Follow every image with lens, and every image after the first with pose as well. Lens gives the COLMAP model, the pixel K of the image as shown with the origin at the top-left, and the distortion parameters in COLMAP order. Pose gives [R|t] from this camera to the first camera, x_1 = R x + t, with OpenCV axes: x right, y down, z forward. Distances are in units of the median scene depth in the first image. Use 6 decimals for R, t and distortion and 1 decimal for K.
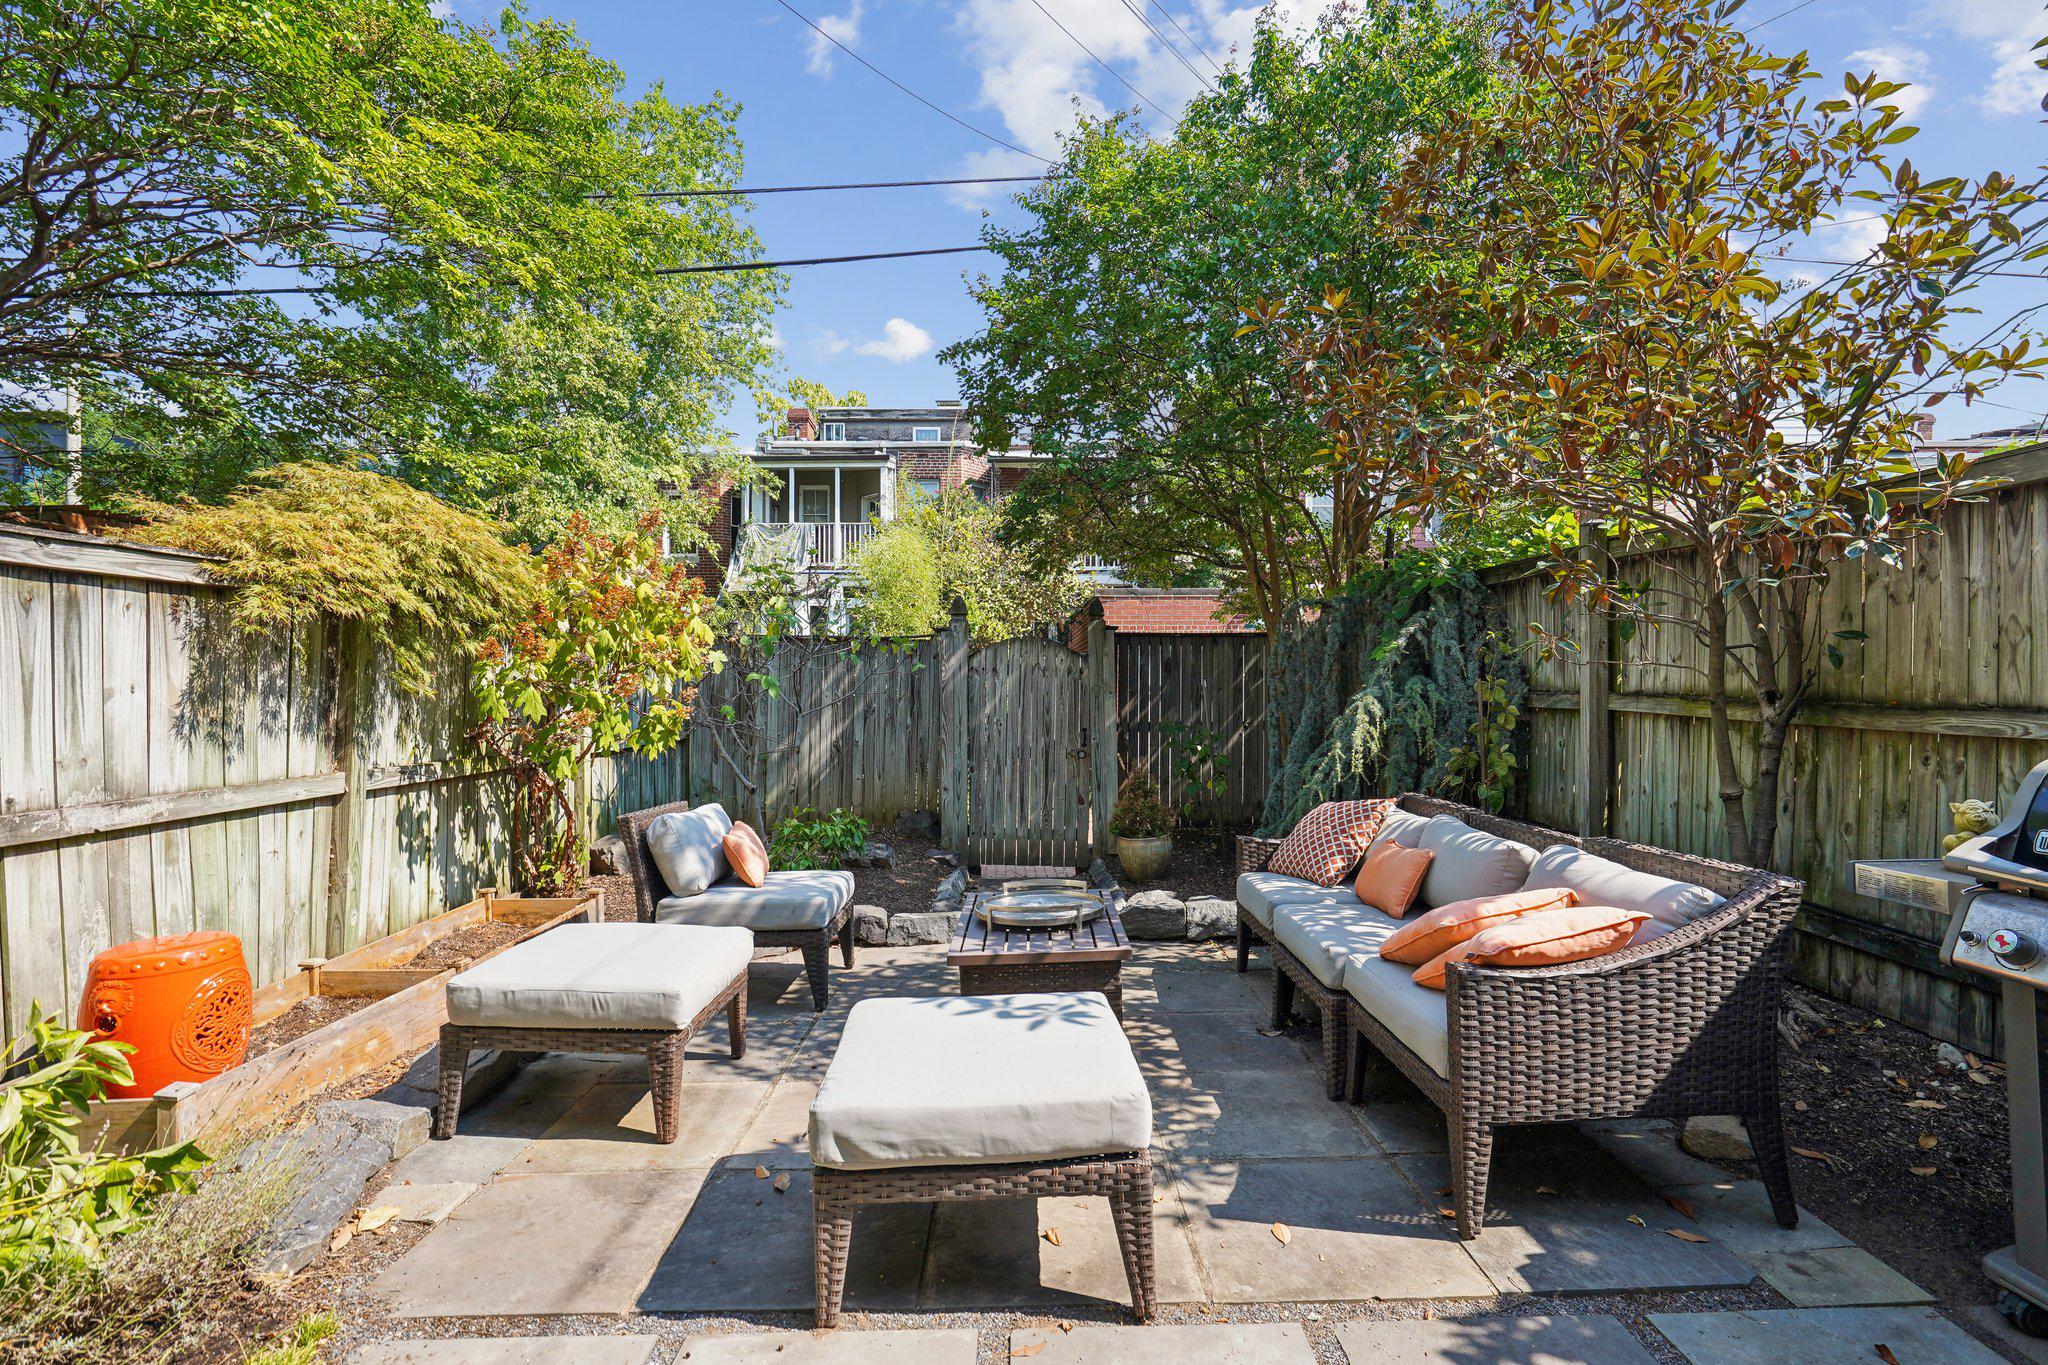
lens RADIAL K [[941.1, 0, 1057.4], [0, 941.1, 690.8], [0, 0, 1]] dist [-0.034390, 0.020266]
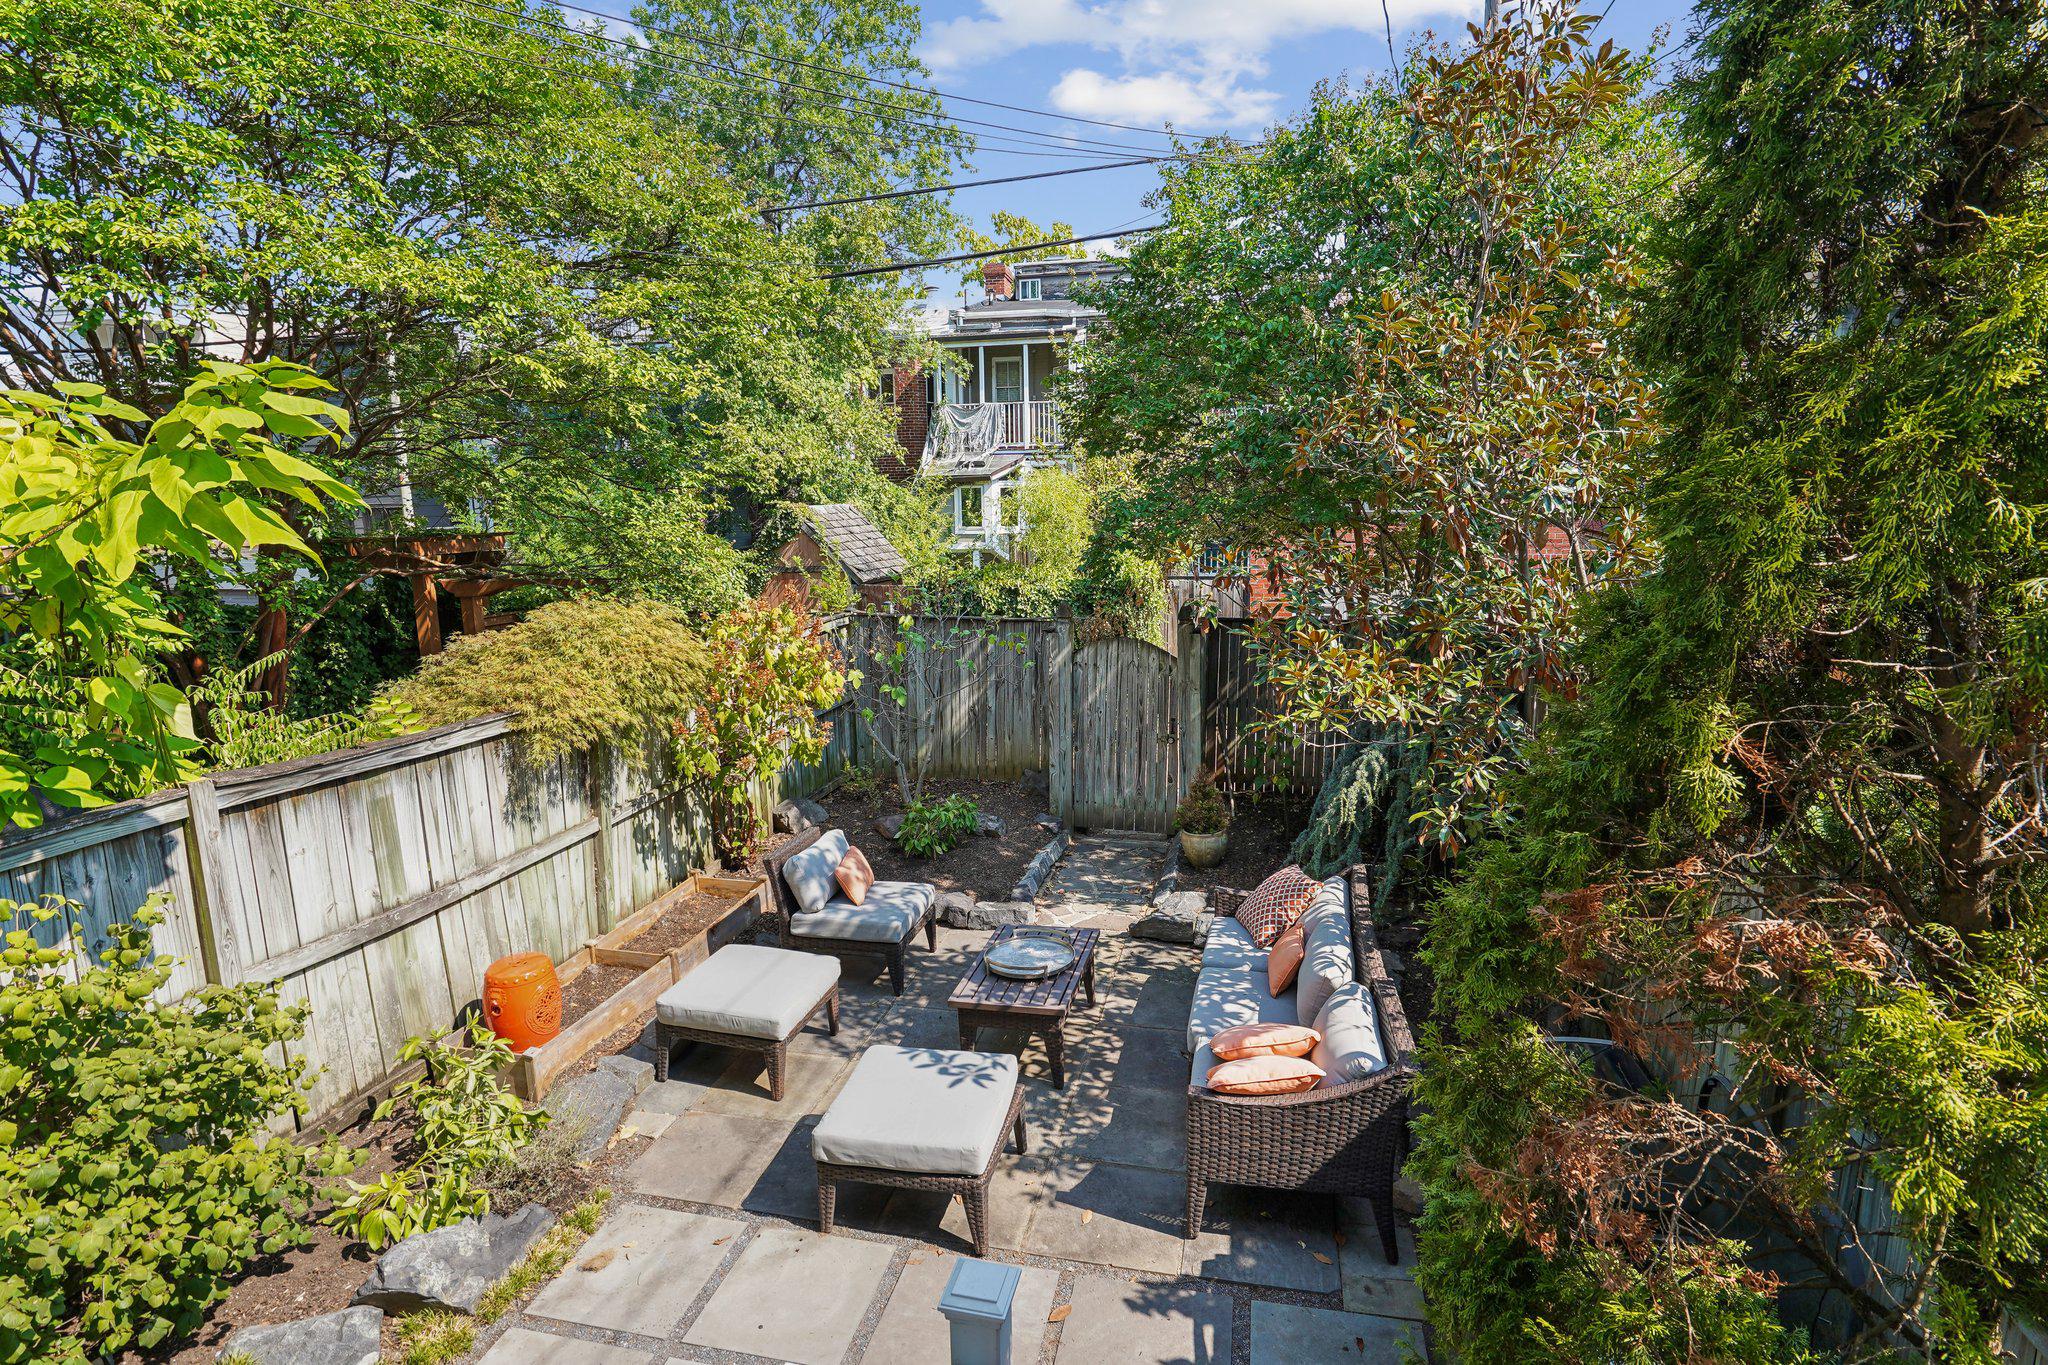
lens RADIAL K [[1007.9, 0, 1068.9], [0, 1007.9, 689.8], [0, 0, 1]] dist [-0.026167, 0.000579]
pose [[0.973279, 0.040098, -0.226099, 0.344886], [0.002583, 0.982662, 0.185390, -0.421285], [0.229613, -0.181020, 0.956300, -0.352405]]
